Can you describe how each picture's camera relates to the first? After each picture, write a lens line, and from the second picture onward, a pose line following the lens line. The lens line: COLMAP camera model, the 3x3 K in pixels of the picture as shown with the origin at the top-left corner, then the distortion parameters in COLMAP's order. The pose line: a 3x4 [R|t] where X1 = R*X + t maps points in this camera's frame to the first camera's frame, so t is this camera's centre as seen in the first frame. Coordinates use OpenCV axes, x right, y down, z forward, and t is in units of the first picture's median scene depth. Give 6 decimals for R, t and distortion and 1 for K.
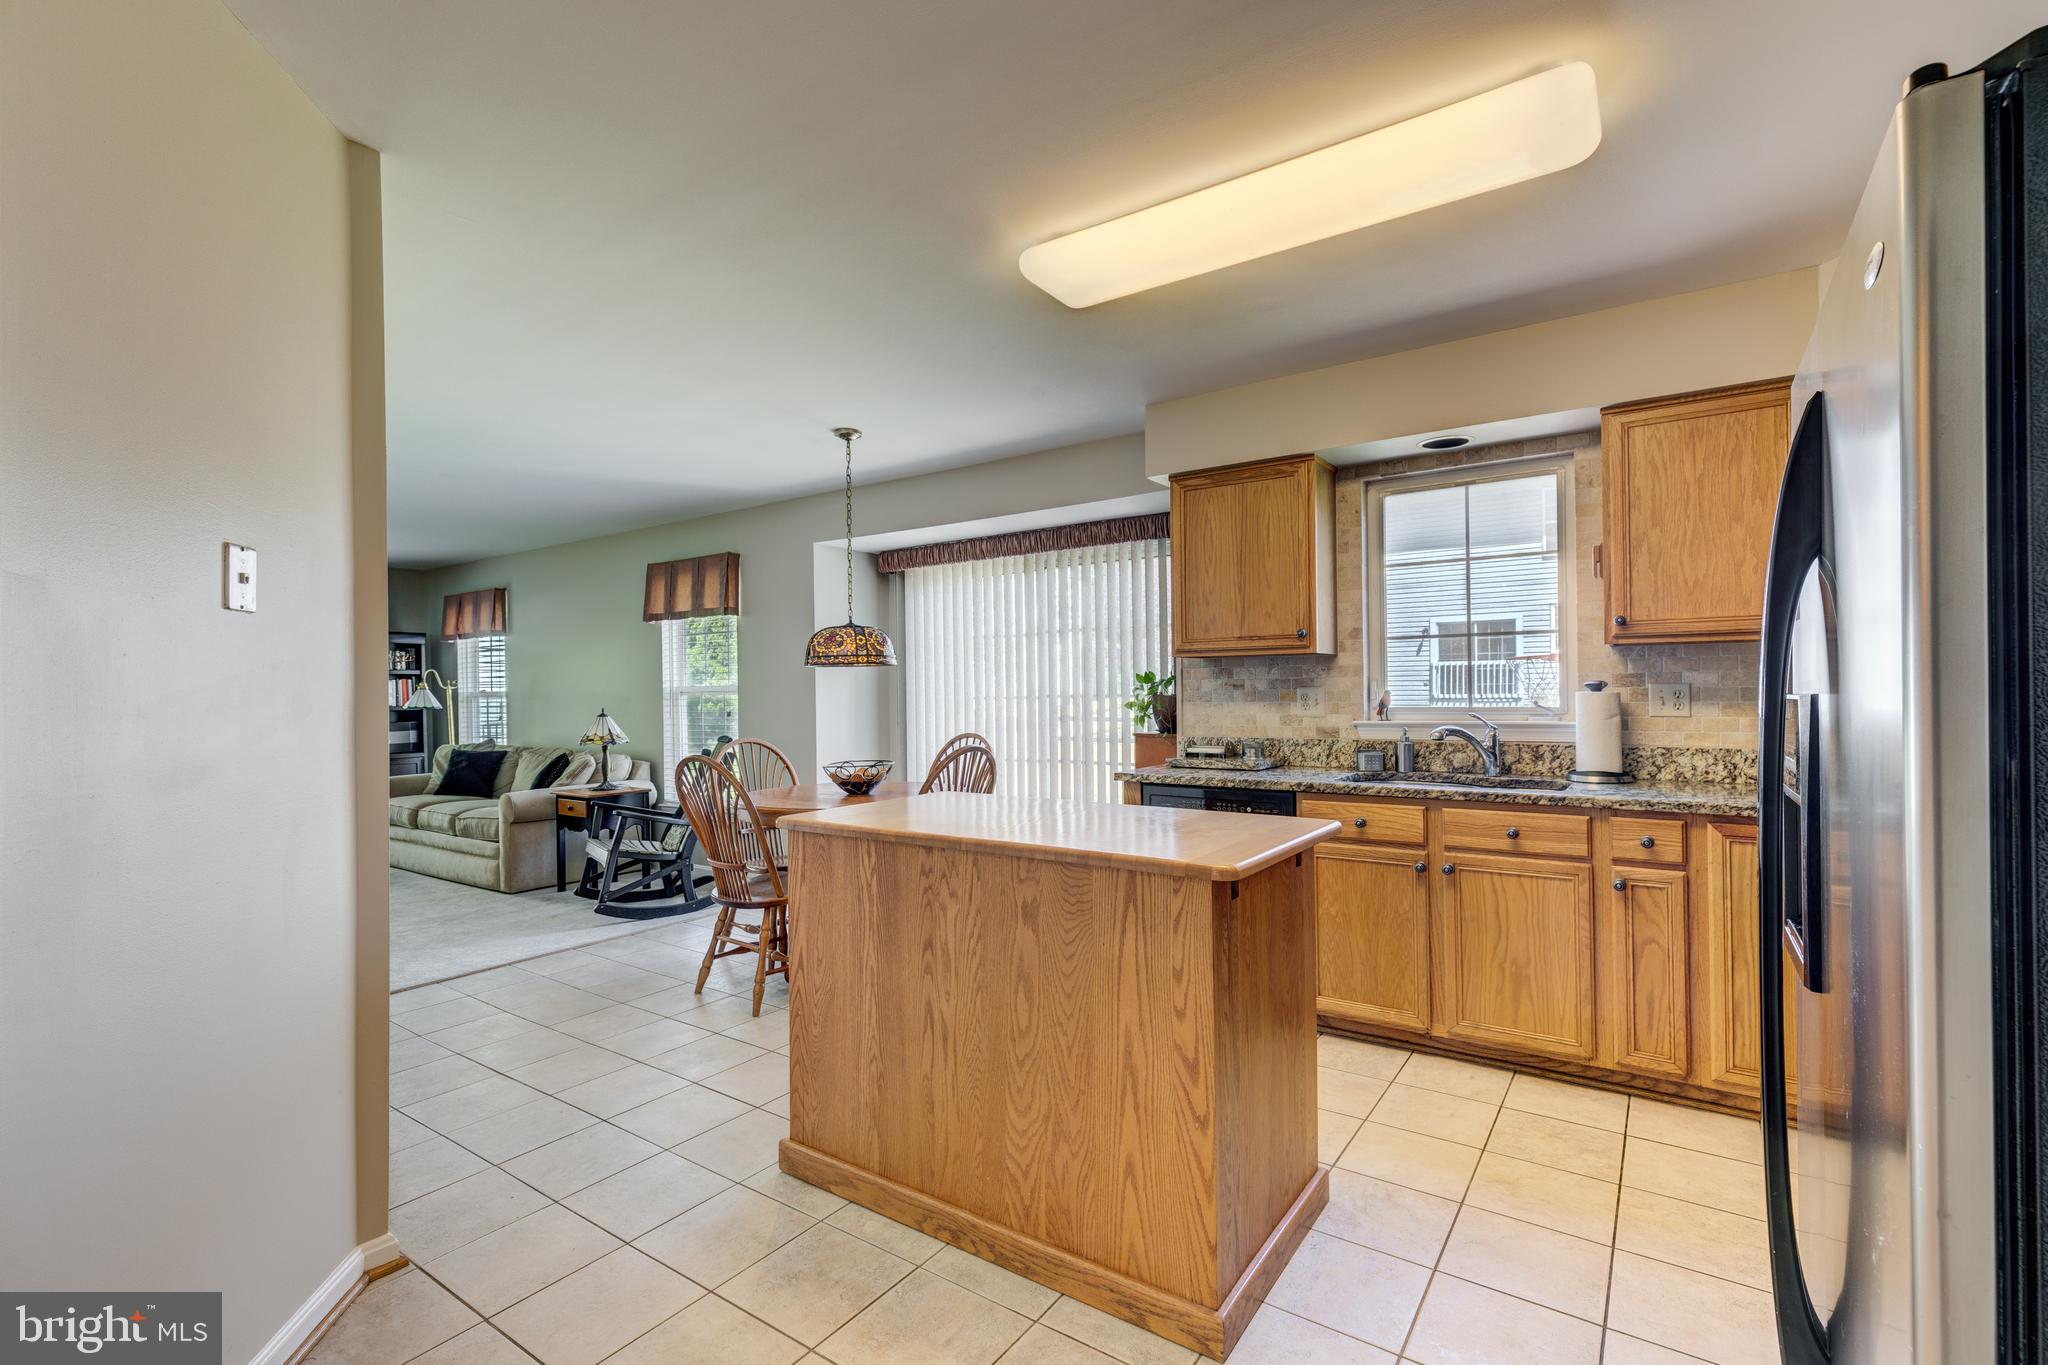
lens RADIAL K [[932.4, 0, 1033.1], [0, 932.4, 695.5], [0, 0, 1]] dist [-0.003628, -0.000079]
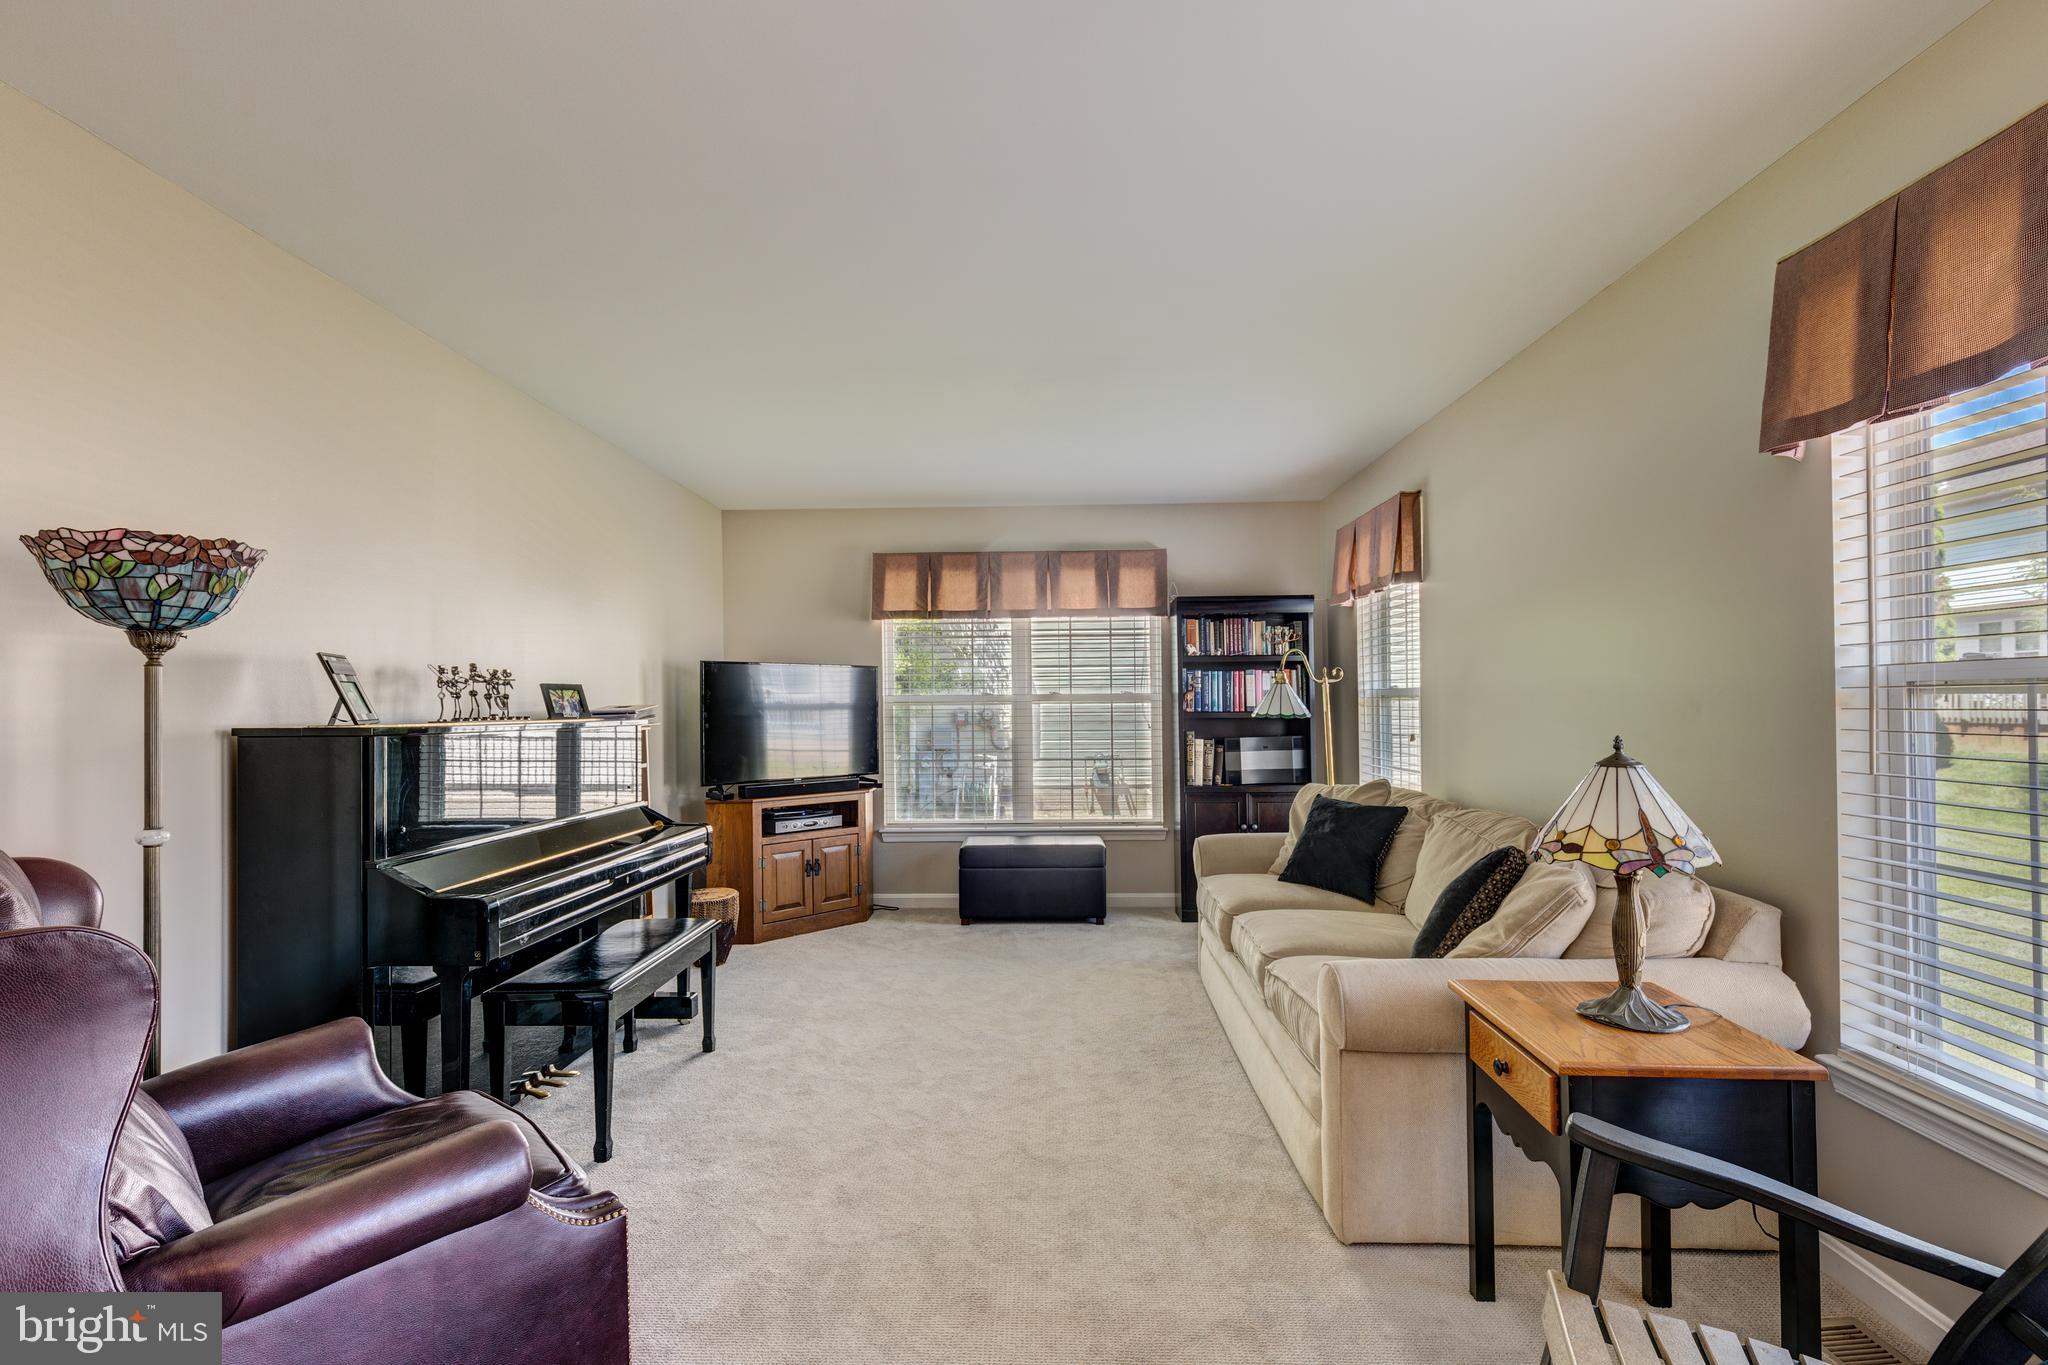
lens RADIAL K [[932.4, 0, 1035.0], [0, 932.4, 698.3], [0, 0, 1]] dist [-0.003628, -0.000079]
pose [[0.545758, 0.001721, -0.837941, -0.290578], [0.000857, 0.999996, 0.002612, 0.000868], [0.837942, -0.002144, 0.545755, 0.630480]]
